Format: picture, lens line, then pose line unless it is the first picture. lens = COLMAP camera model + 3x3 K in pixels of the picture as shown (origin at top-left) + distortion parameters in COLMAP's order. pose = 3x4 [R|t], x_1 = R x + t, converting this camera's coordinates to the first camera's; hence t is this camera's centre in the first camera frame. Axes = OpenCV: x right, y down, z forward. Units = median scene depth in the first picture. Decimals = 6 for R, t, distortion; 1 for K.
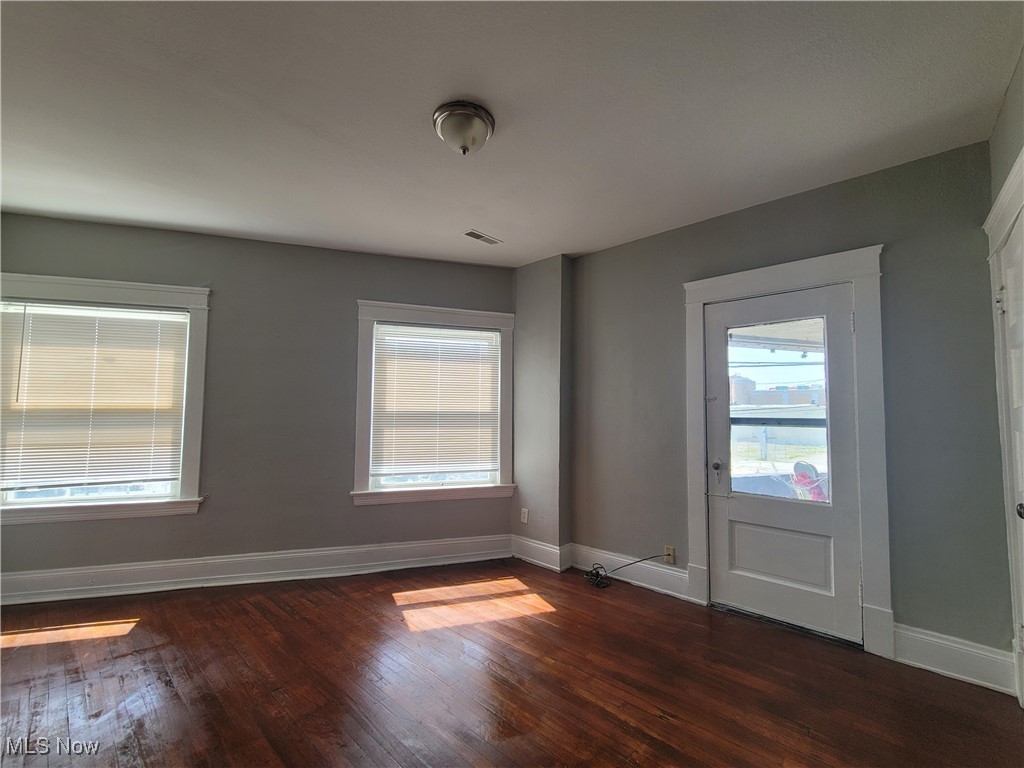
lens RADIAL K [[417.3, 0, 519.0], [0, 417.3, 387.7], [0, 0, 1]] dist [-0.001369, -0.000078]
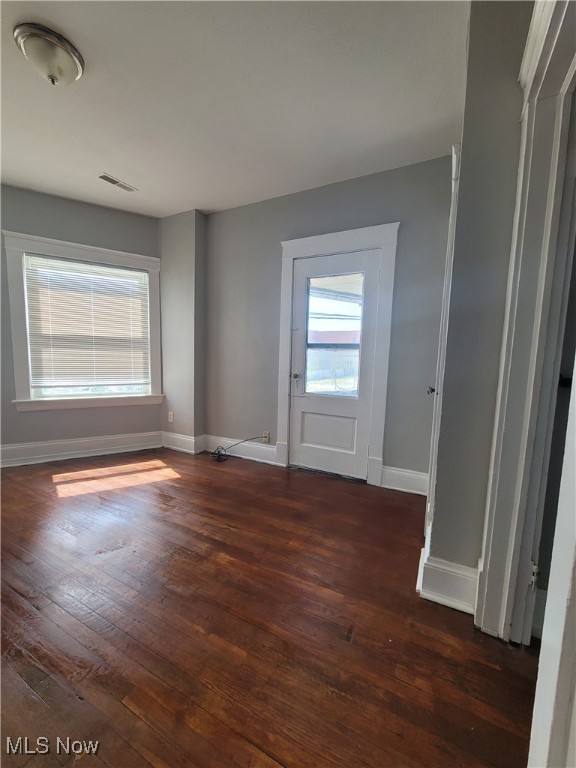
lens RADIAL K [[313.0, 0, 285.7], [0, 313.0, 389.1], [0, 0, 1]] dist [-0.001369, -0.000078]
pose [[0.972108, -0.006489, 0.234445, 0.168736], [-0.033085, 0.985827, 0.164468, 0.049828], [-0.232190, -0.167638, 0.958116, -0.042633]]
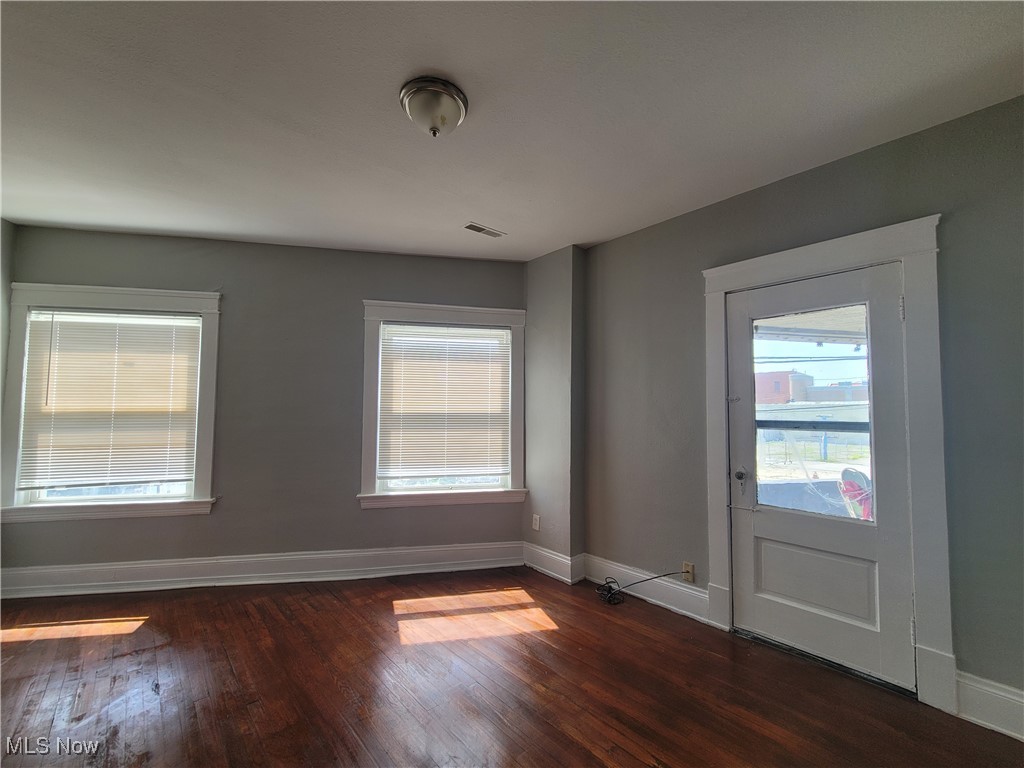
lens RADIAL K [[417.3, 0, 519.0], [0, 417.3, 387.7], [0, 0, 1]] dist [-0.001369, -0.000078]
pose [[0.994790, -0.007701, -0.101657, 0.090187], [0.008190, 0.999957, 0.004395, -0.005437], [0.101619, -0.005204, 0.994810, 0.065050]]
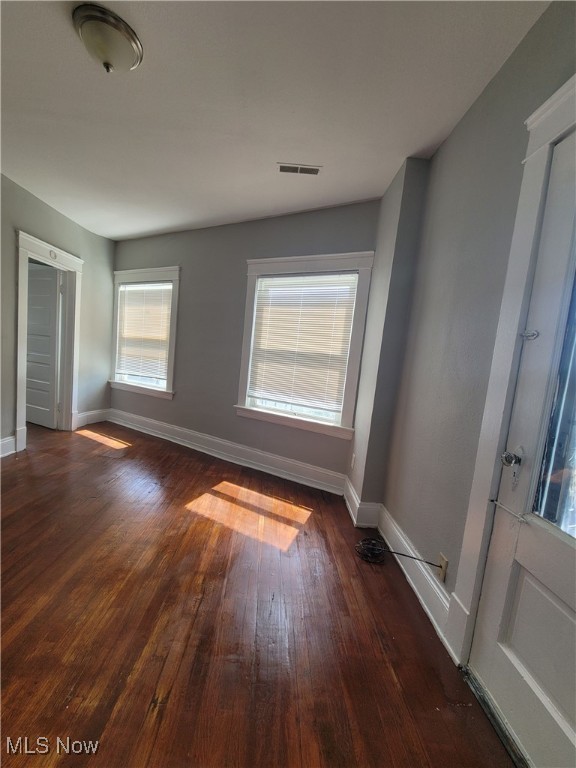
lens RADIAL K [[313.0, 0, 285.7], [0, 313.0, 389.1], [0, 0, 1]] dist [-0.001369, -0.000078]
pose [[0.680004, 0.133513, -0.720950, 0.514532], [-0.049485, 0.989396, 0.136551, 0.052990], [0.731536, -0.057179, 0.679401, 0.475767]]
